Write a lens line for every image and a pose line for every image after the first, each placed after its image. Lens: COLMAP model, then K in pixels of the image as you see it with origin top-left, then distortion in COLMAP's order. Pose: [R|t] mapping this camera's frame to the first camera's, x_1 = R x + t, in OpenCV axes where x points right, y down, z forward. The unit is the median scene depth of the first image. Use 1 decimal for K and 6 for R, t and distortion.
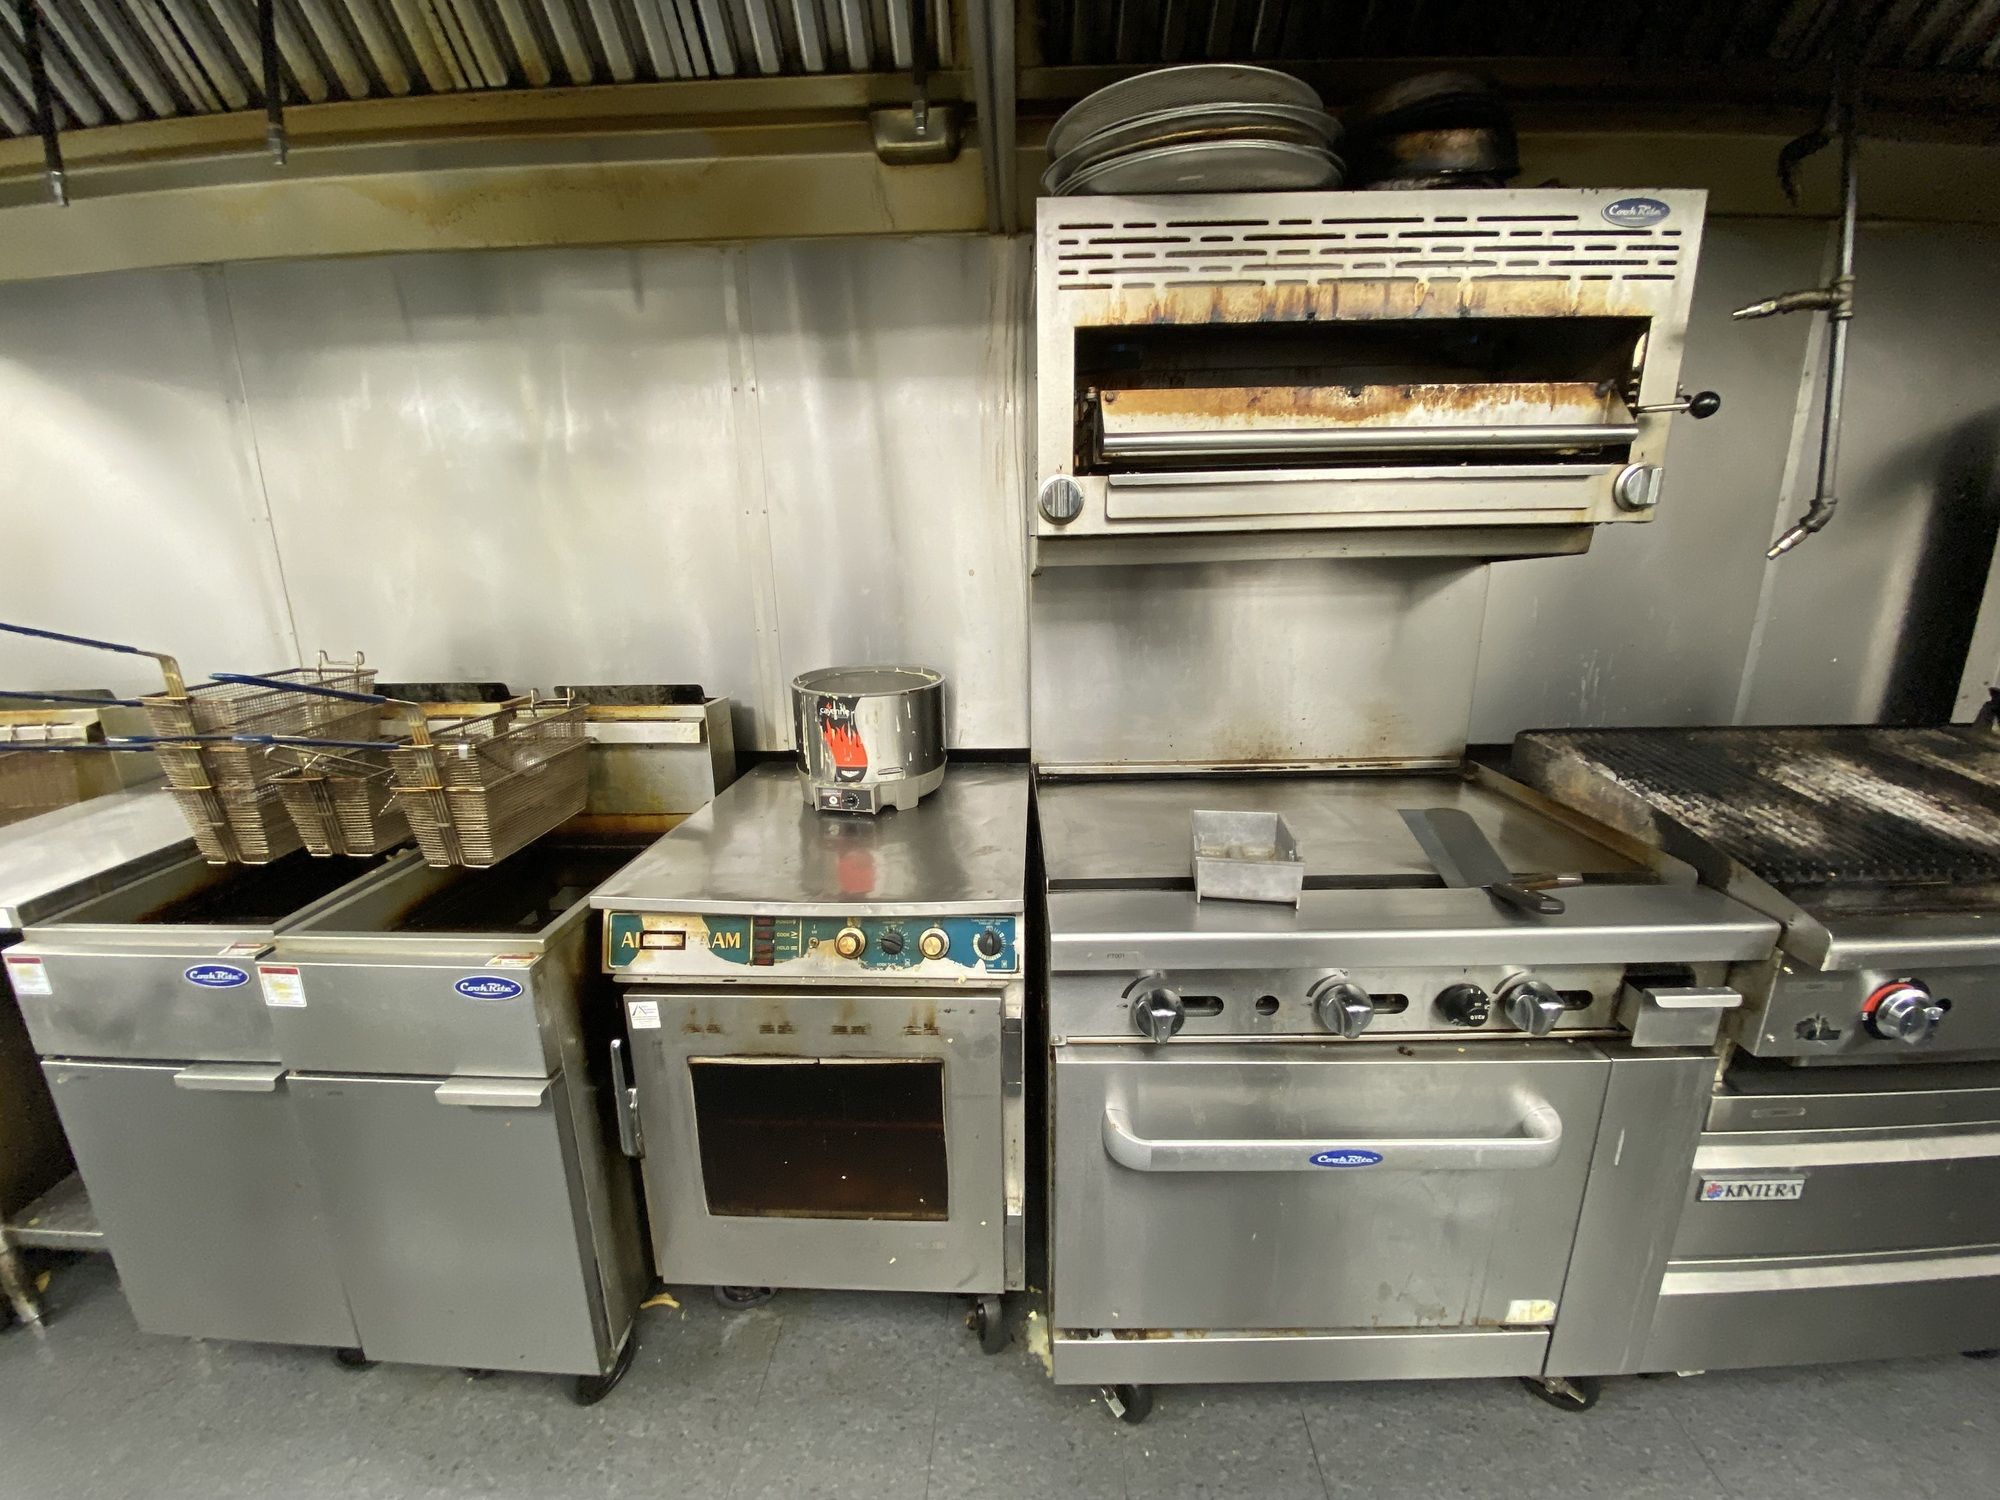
lens RADIAL K [[786.4, 0, 980.9], [0, 786.4, 748.6], [0, 0, 1]] dist [0.021415, -0.018839]
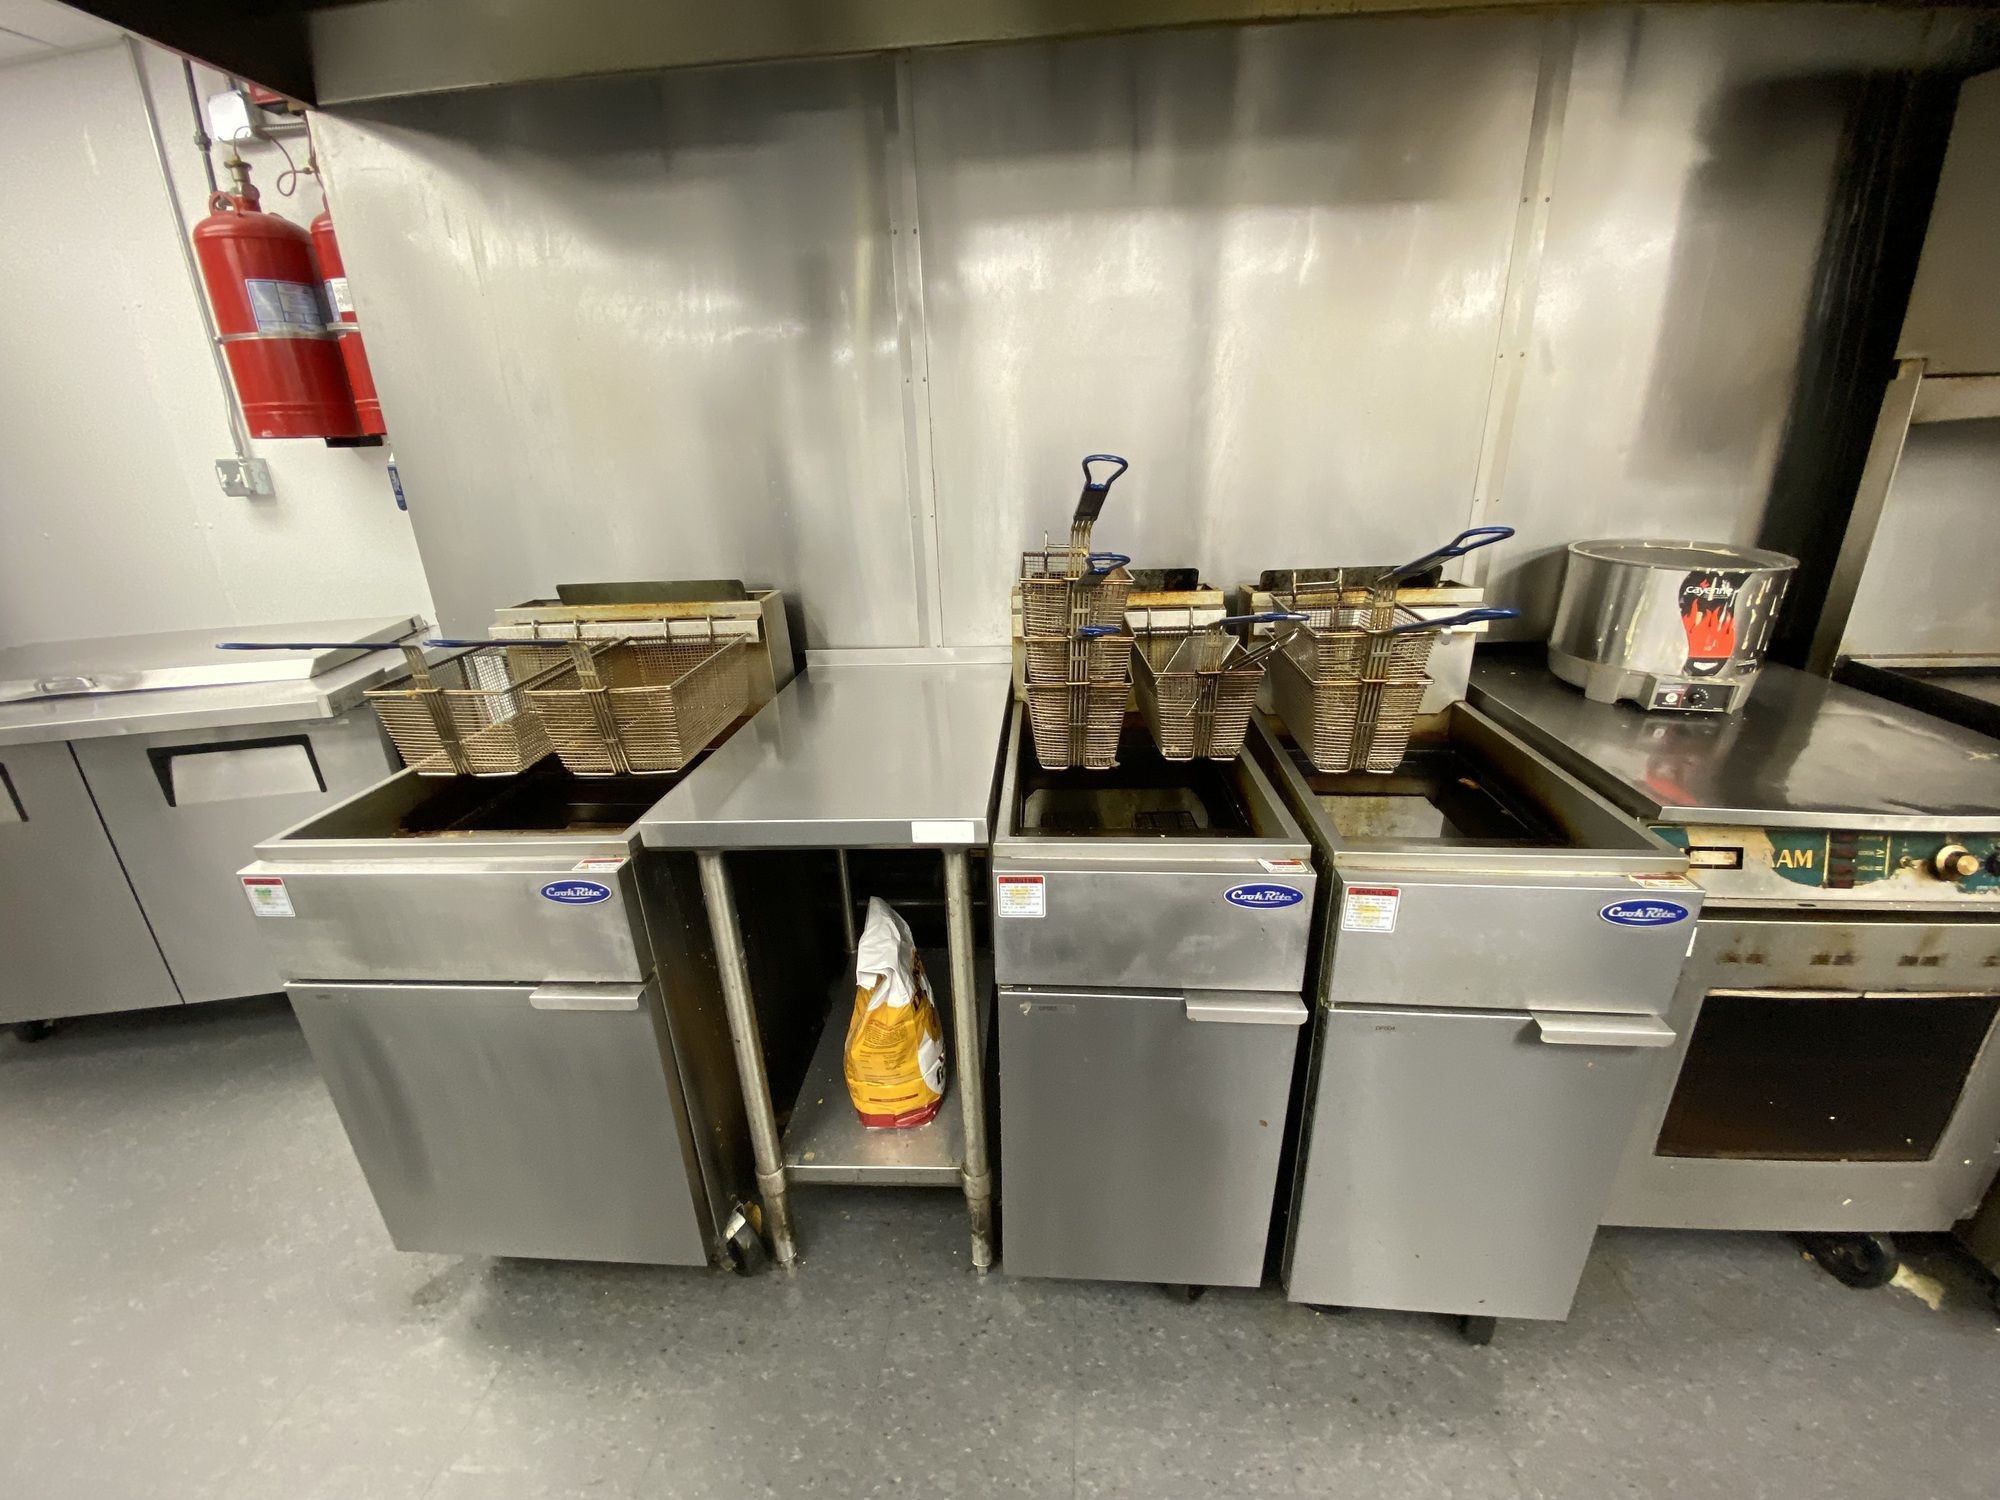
lens RADIAL K [[834.6, 0, 998.7], [0, 834.6, 730.2], [0, 0, 1]] dist [0.033289, -0.018009]
pose [[0.998971, -0.004362, -0.045147, -1.186948], [0.008940, 0.994775, 0.101703, 0.003482], [0.044467, -0.102002, 0.993790, 0.066585]]
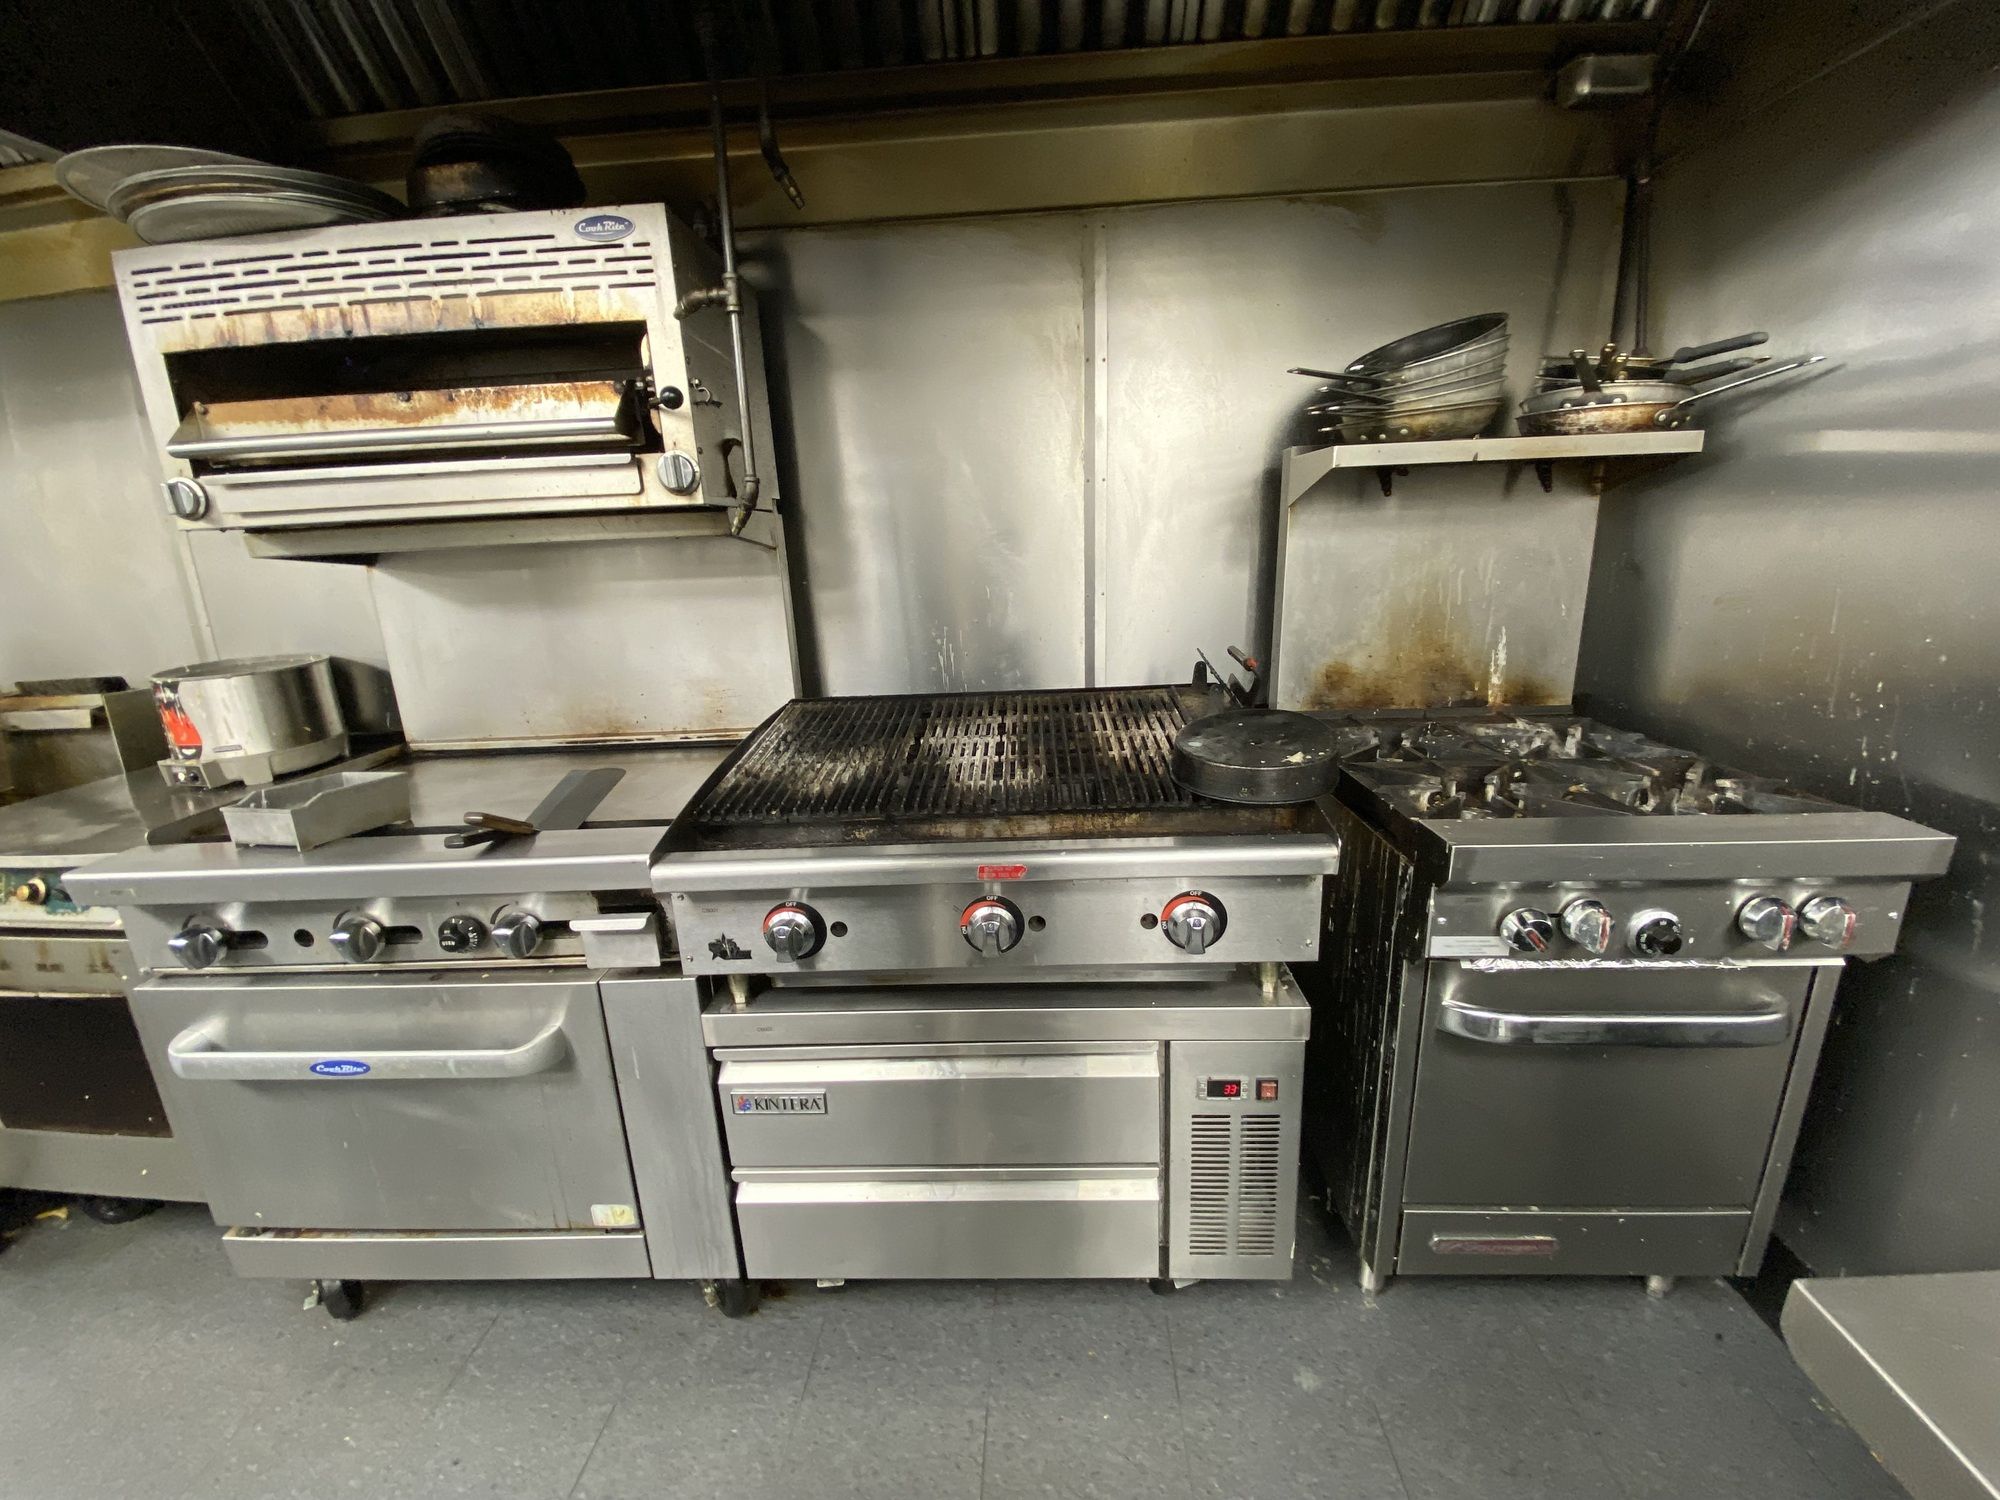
lens RADIAL K [[814.7, 0, 1000.0], [0, 814.7, 750.0], [0, 0, 1]] dist [0.032142, -0.027817]
pose [[0.999421, -0.020649, -0.027029, 1.332875], [0.020695, 0.999785, 0.001400, 0.068290], [0.026994, -0.001959, 0.999634, -0.149959]]
